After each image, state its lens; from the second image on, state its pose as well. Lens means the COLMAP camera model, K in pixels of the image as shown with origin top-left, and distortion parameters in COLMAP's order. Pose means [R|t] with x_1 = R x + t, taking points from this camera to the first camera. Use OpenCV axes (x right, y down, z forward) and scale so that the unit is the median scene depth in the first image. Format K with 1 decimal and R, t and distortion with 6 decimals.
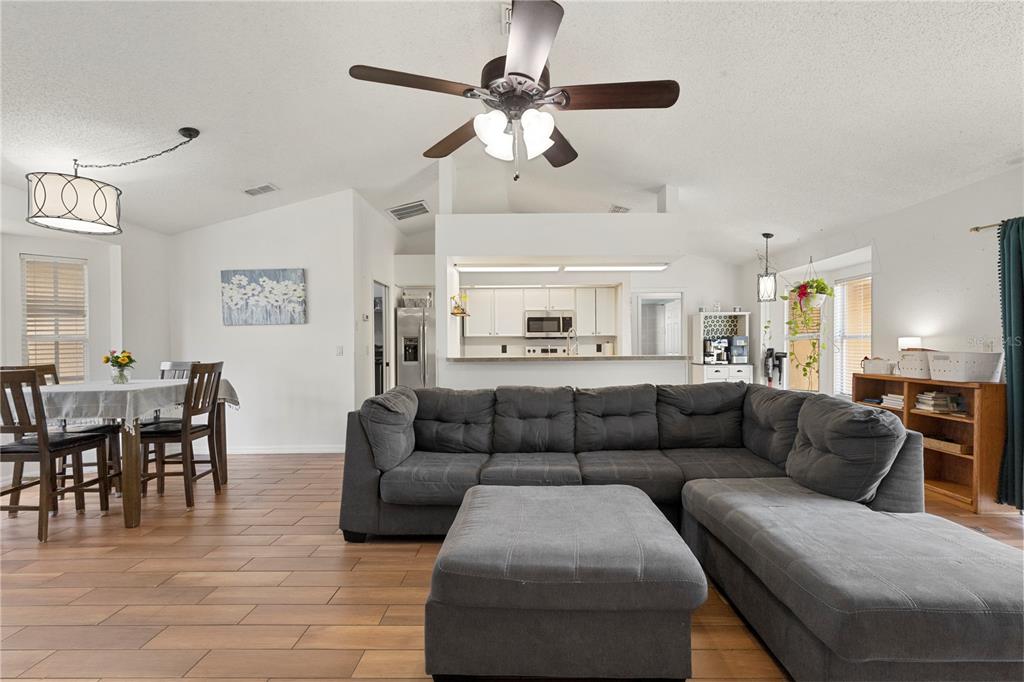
lens RADIAL K [[459.2, 0, 516.8], [0, 459.2, 342.5], [0, 0, 1]] dist [0.010885, -0.000553]
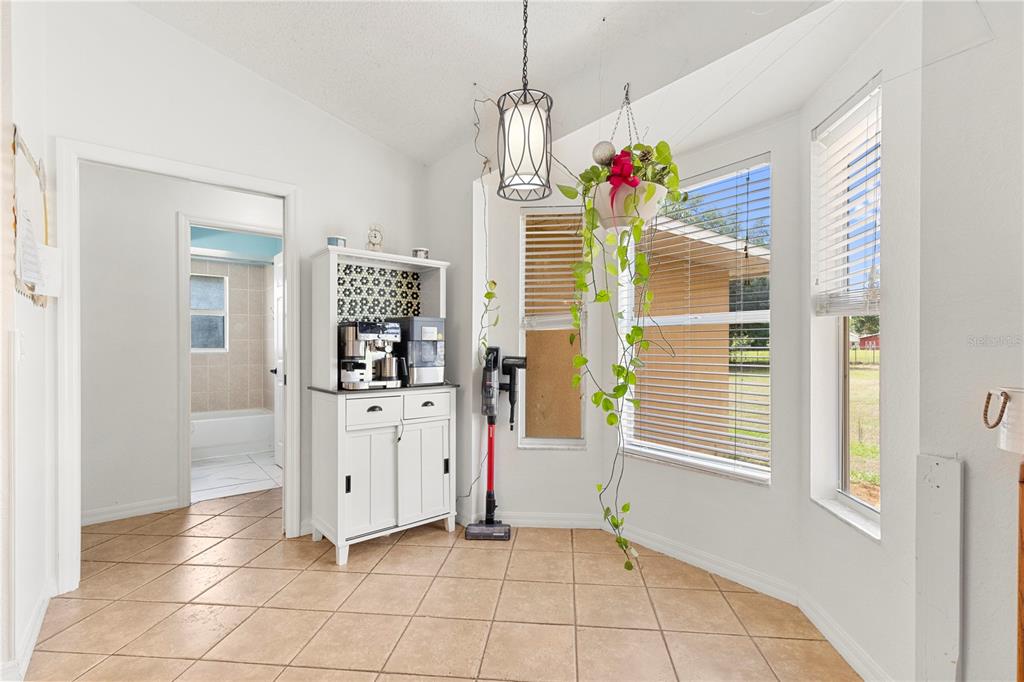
lens RADIAL K [[459.2, 0, 514.8], [0, 459.2, 343.2], [0, 0, 1]] dist [0.010885, -0.000553]
pose [[0.763945, 0.007795, 0.645234, 0.281309], [-0.004010, 0.999965, -0.007333, 0.011859], [-0.645269, 0.003014, 0.763950, 0.640246]]
